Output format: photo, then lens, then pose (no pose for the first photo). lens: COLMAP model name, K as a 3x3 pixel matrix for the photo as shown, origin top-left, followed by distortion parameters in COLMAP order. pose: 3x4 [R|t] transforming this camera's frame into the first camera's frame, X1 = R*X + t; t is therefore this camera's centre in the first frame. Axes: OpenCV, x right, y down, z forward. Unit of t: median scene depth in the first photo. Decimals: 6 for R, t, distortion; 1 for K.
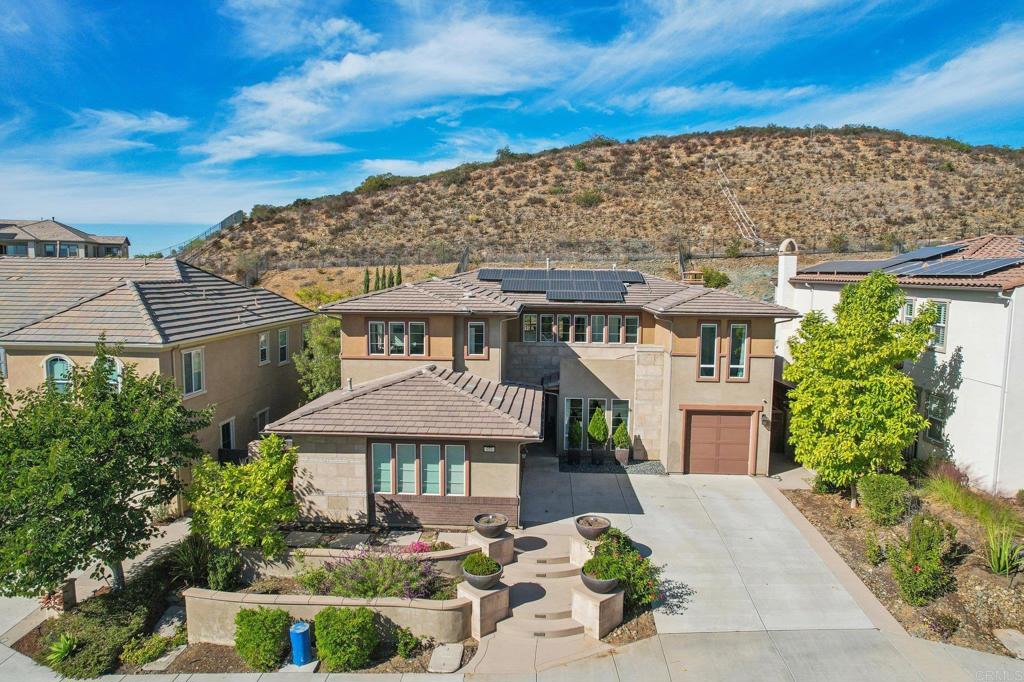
lens RADIAL K [[669.4, 0, 512.0], [0, 669.4, 341.0], [0, 0, 1]] dist [-0.071752, 0.065575]
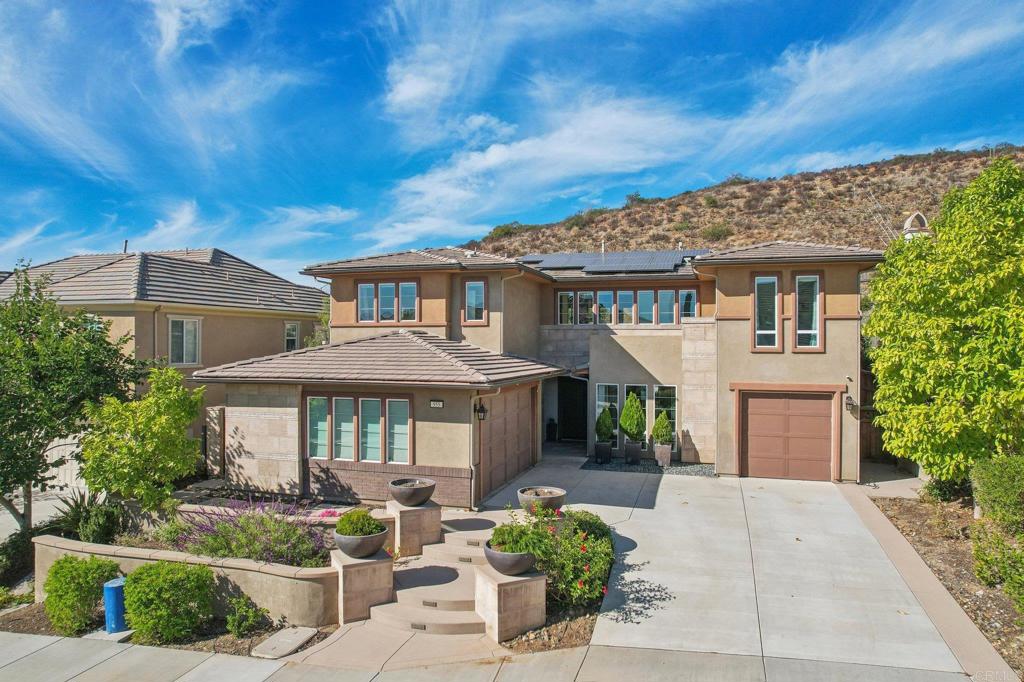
lens RADIAL K [[669.4, 0, 512.0], [0, 669.4, 341.0], [0, 0, 1]] dist [-0.071752, 0.065575]
pose [[0.971419, -0.007287, -0.237259, 0.193215], [-0.018704, 0.994071, -0.107110, 0.136577], [0.236633, 0.108487, 0.965523, 0.199337]]
